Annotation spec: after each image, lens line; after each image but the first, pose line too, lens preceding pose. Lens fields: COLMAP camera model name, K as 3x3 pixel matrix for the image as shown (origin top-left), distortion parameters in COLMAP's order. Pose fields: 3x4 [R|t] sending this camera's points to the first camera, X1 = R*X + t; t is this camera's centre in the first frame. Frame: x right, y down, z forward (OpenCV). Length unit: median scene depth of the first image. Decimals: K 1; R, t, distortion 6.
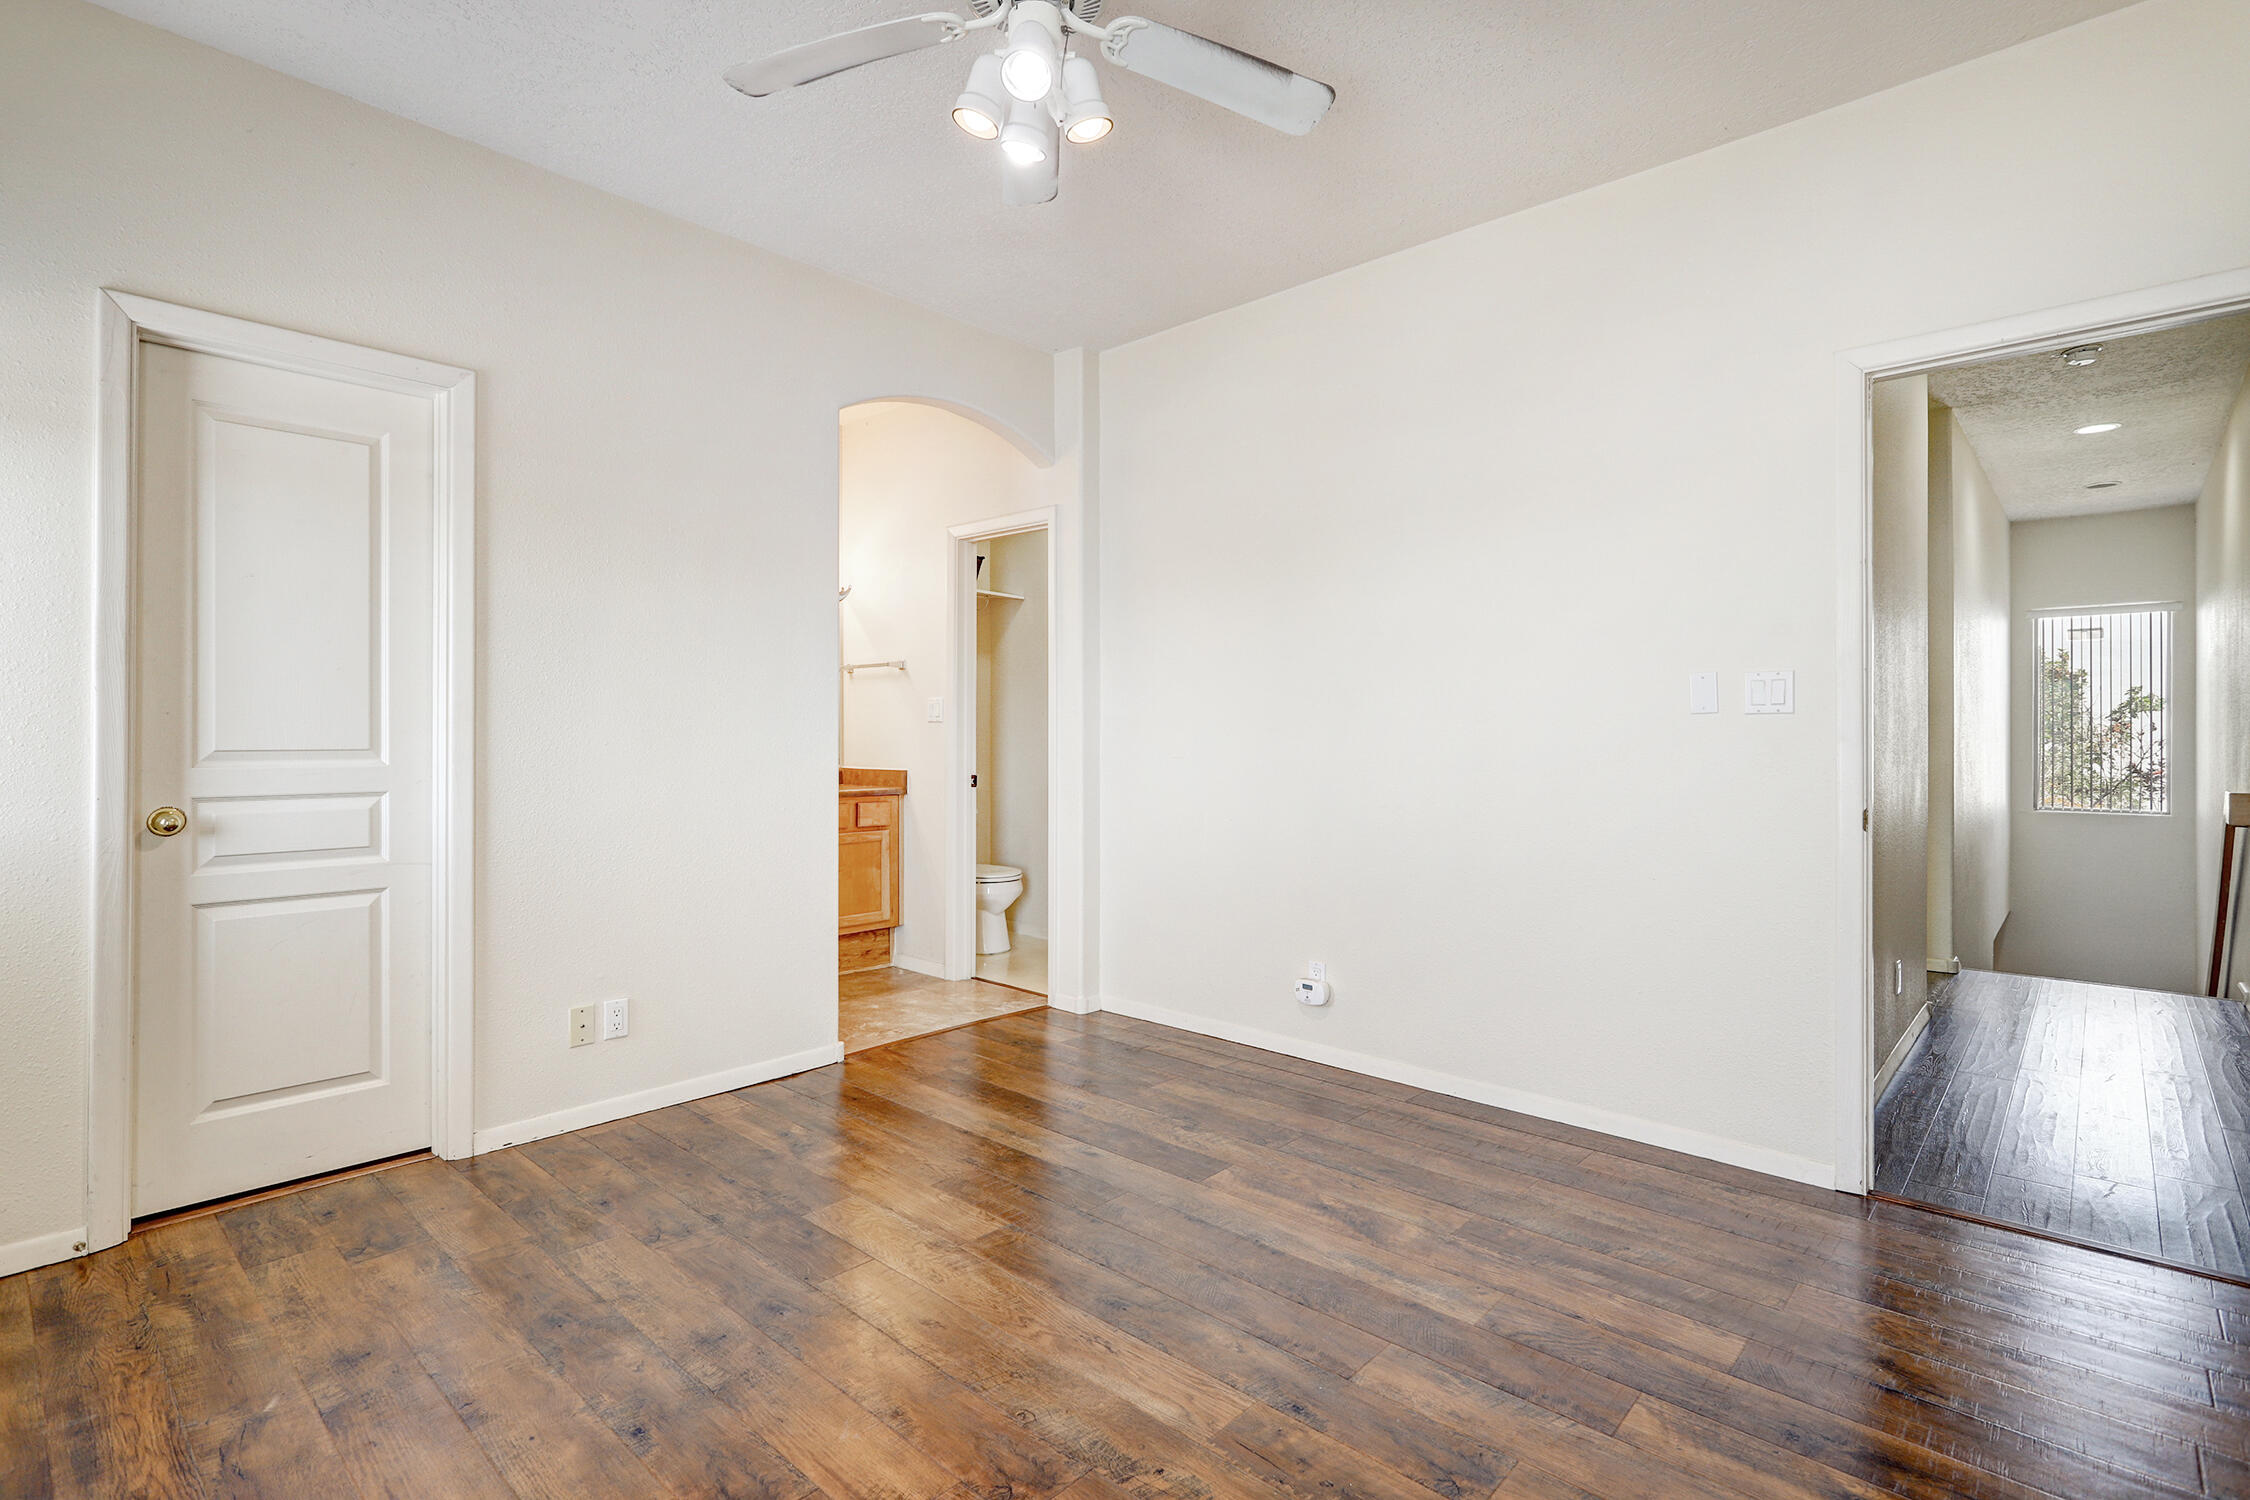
lens RADIAL K [[1067.7, 0, 1126.1], [0, 1067.7, 732.8], [0, 0, 1]] dist [-0.003043, 0.000082]
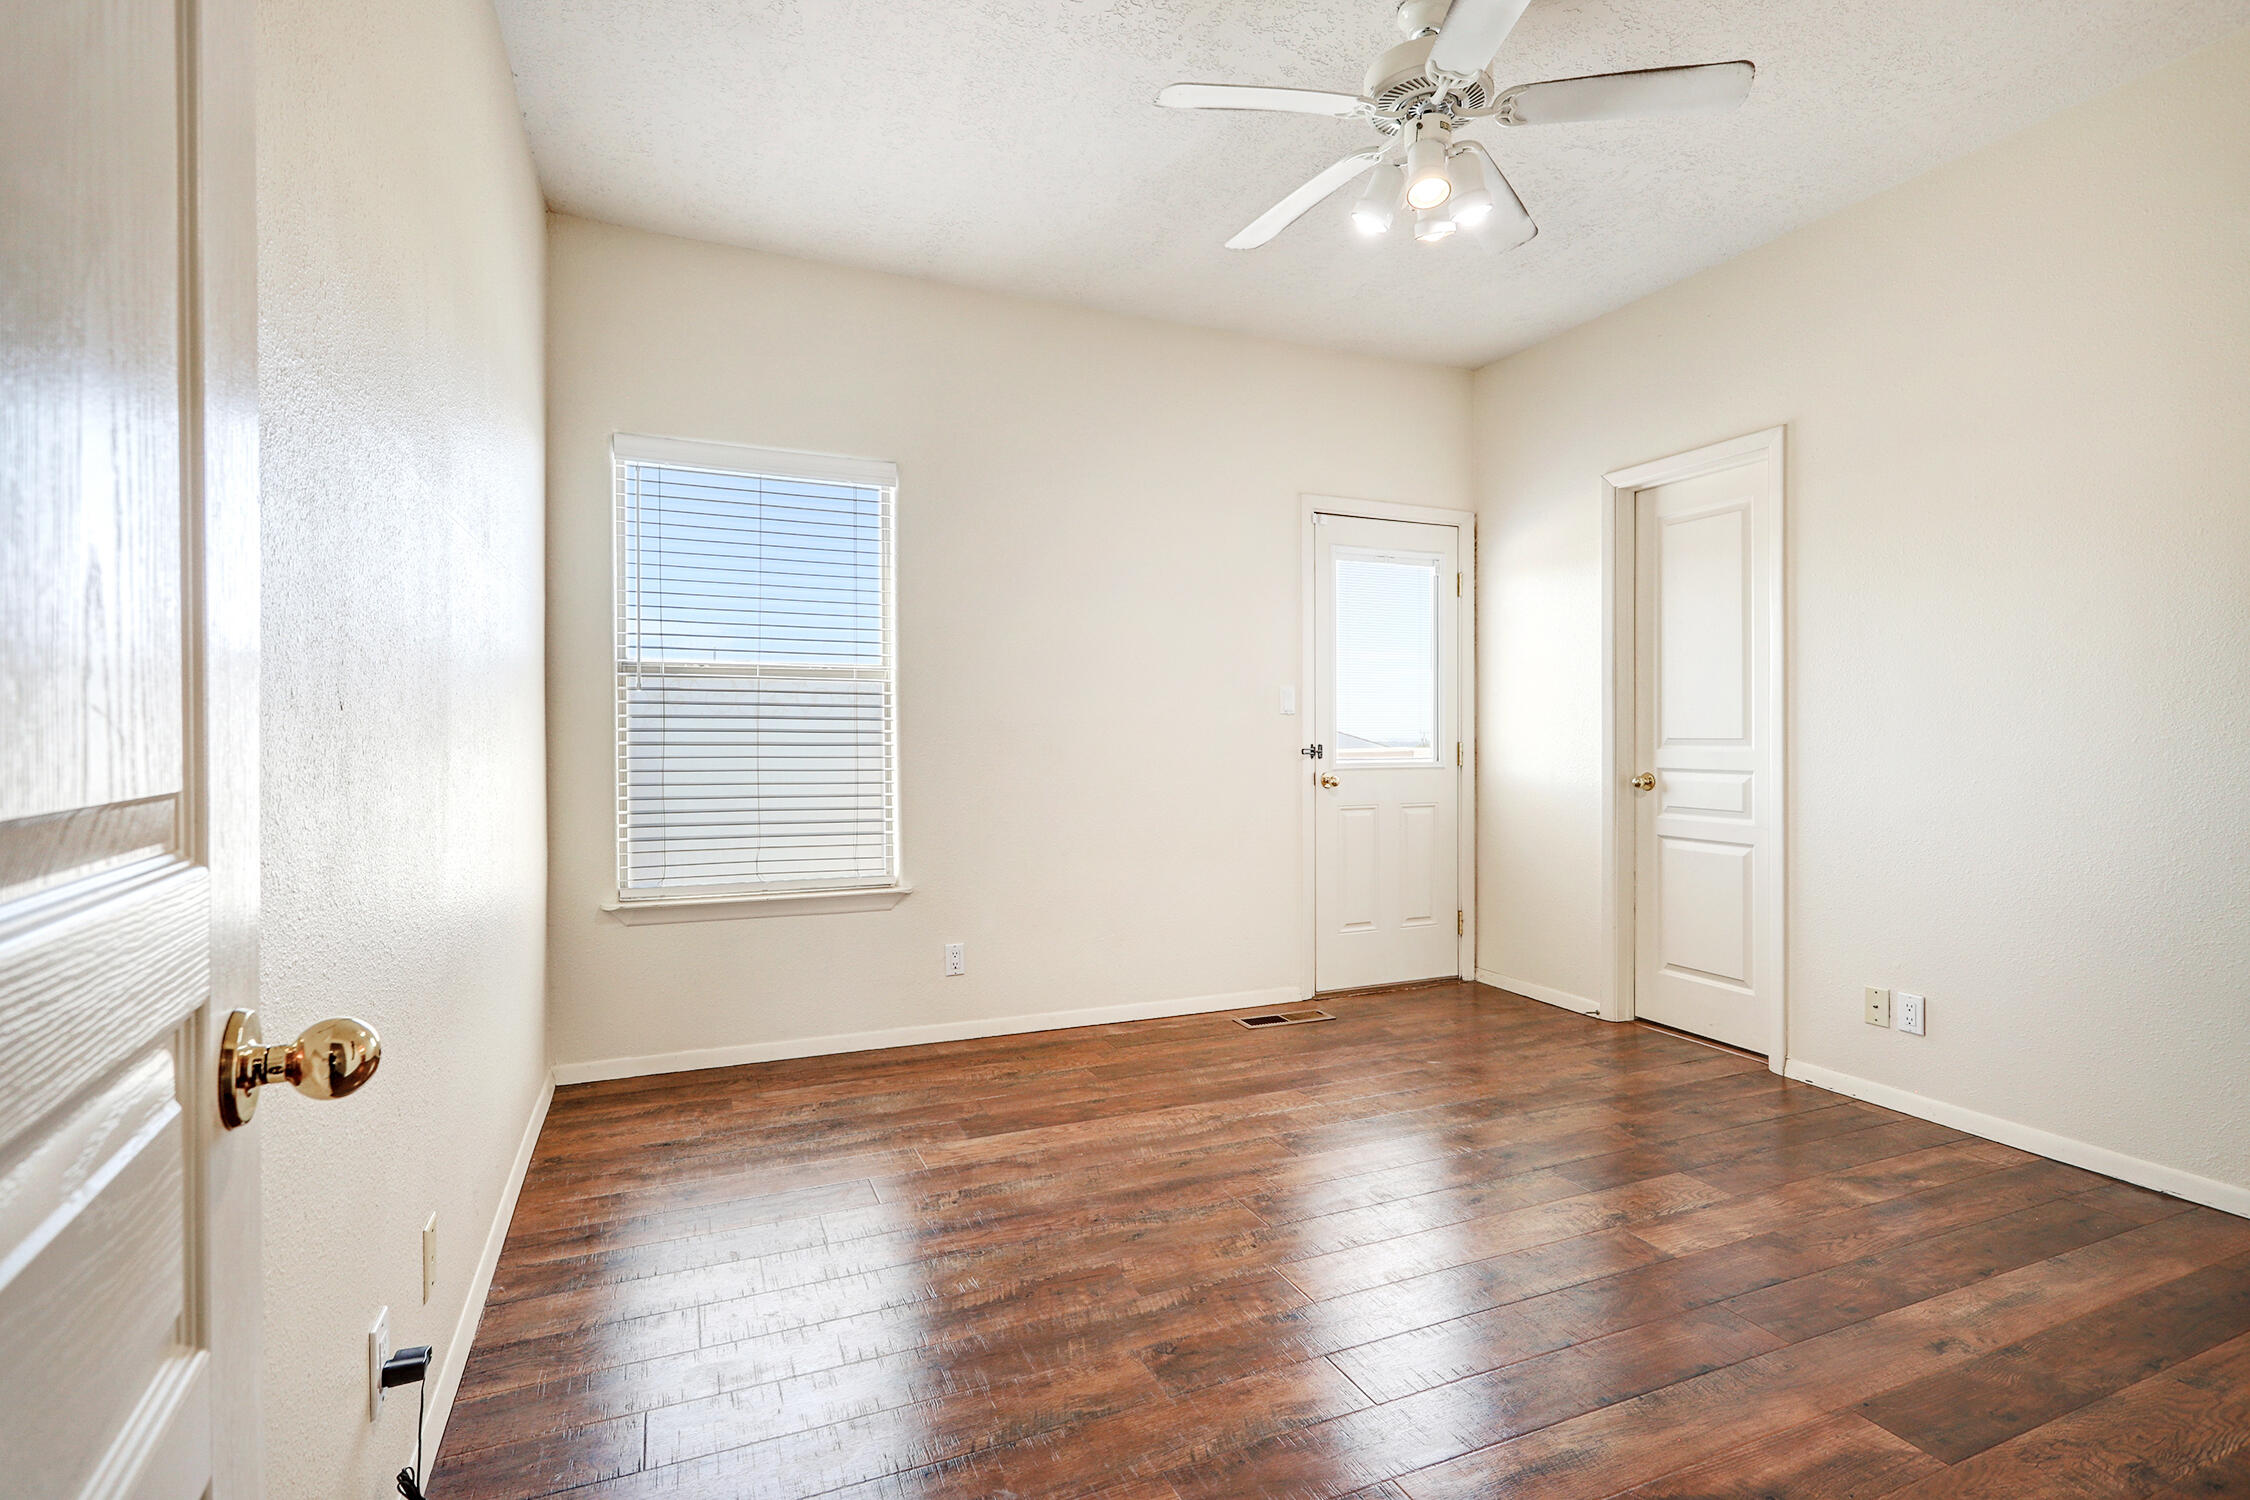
lens RADIAL K [[1067.7, 0, 1128.6], [0, 1067.7, 743.0], [0, 0, 1]] dist [-0.003043, 0.000082]
pose [[-0.407266, 0.010299, -0.913252, 0.860087], [0.001707, 0.999943, 0.010516, 0.005759], [0.913308, 0.002724, -0.407260, 0.882127]]
